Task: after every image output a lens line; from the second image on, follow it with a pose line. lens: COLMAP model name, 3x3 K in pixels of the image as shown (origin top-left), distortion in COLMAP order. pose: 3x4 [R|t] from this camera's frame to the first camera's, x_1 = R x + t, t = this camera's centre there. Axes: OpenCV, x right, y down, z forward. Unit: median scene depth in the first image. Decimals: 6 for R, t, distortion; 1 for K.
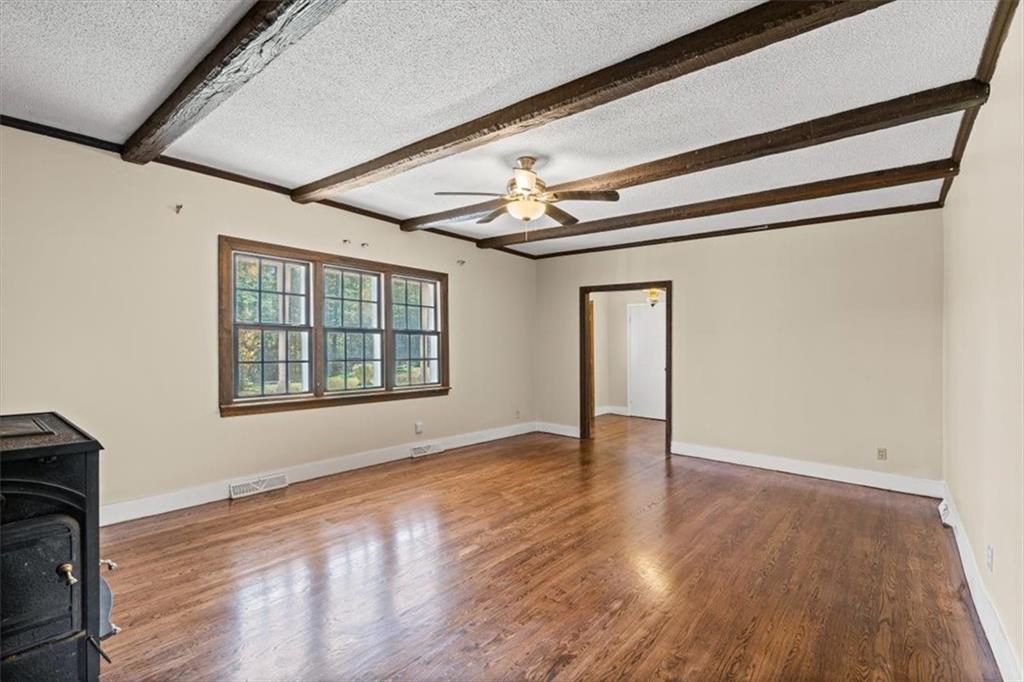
lens RADIAL K [[468.0, 0, 512.6], [0, 468.0, 336.3], [0, 0, 1]] dist [0.000629, 0.000350]
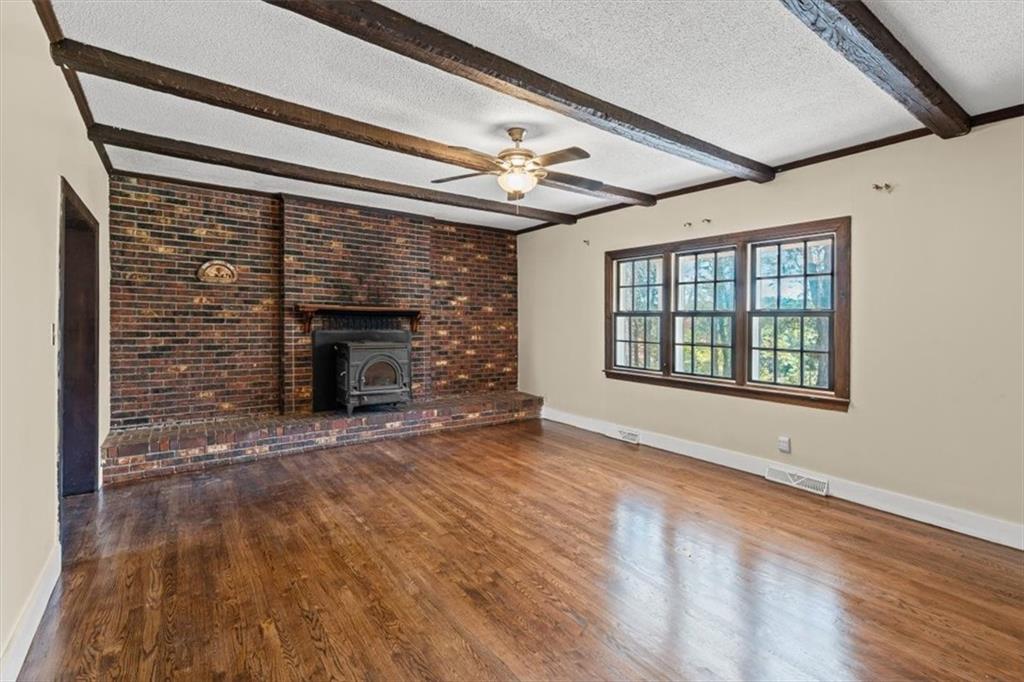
lens RADIAL K [[468.0, 0, 512.6], [0, 468.0, 336.3], [0, 0, 1]] dist [0.000629, 0.000350]
pose [[-0.257389, 0.002427, -0.966305, 0.742760], [-0.007994, 0.999957, 0.004641, 0.034676], [0.966275, 0.008919, -0.257358, 0.950806]]
